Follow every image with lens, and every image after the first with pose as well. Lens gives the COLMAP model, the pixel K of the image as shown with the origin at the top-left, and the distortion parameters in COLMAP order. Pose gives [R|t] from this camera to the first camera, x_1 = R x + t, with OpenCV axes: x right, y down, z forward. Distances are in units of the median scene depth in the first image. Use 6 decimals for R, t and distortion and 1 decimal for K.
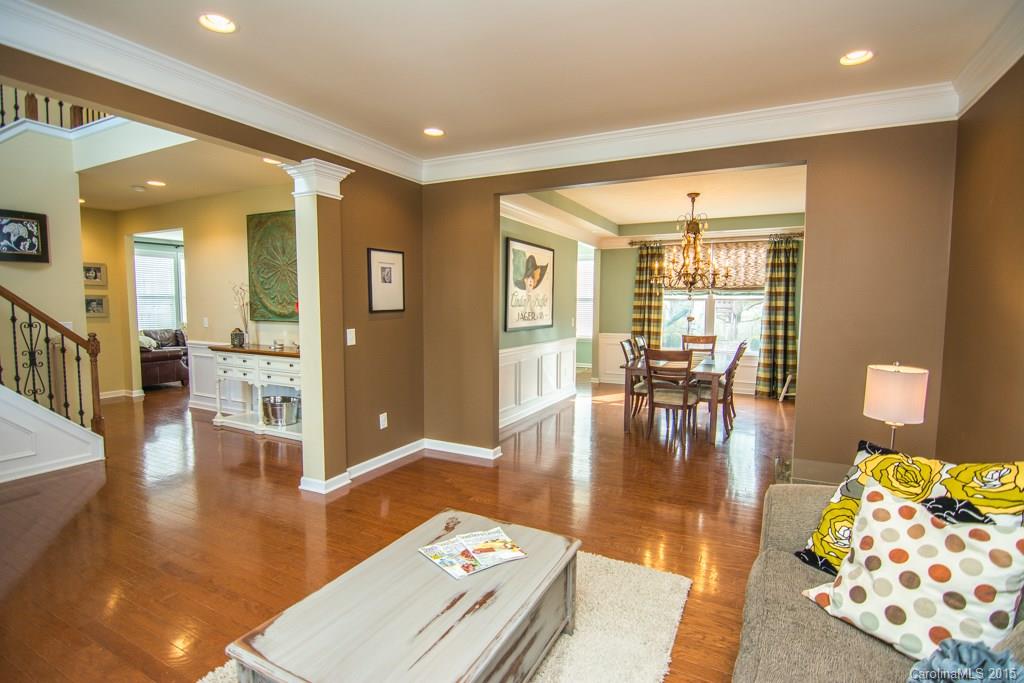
lens RADIAL K [[495.2, 0, 512.3], [0, 495.2, 339.8], [0, 0, 1]] dist [-0.016090, -0.004411]
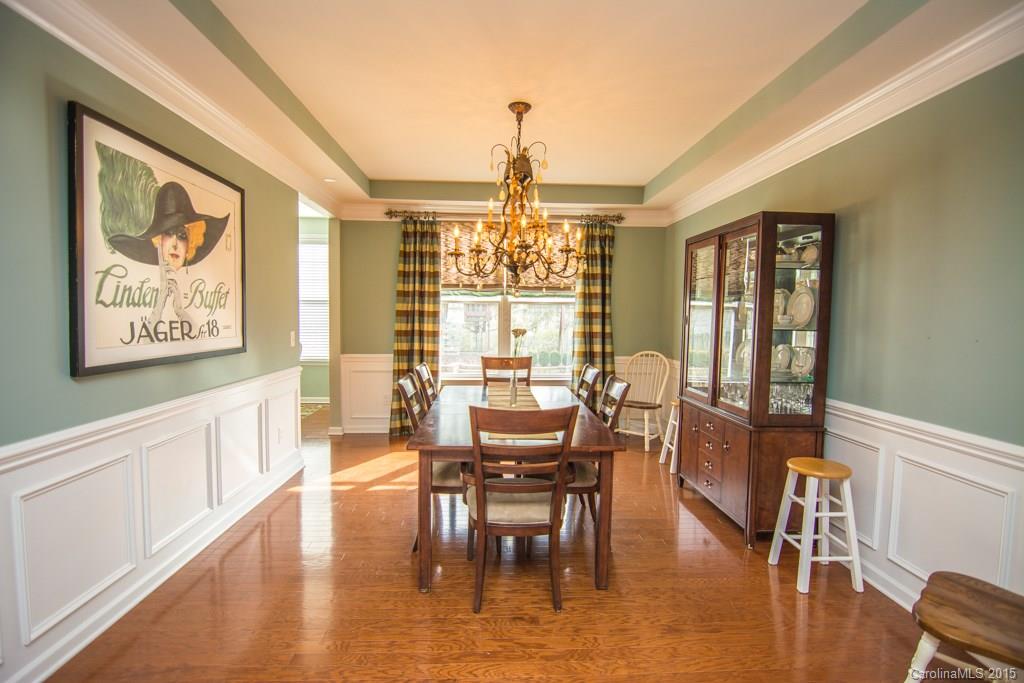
lens RADIAL K [[495.2, 0, 515.0], [0, 495.2, 343.9], [0, 0, 1]] dist [-0.016090, -0.004411]
pose [[0.863387, -0.024239, 0.503960, 0.061757], [0.029331, 0.999567, -0.002174, -0.022674], [-0.503689, 0.016658, 0.863724, 0.419467]]
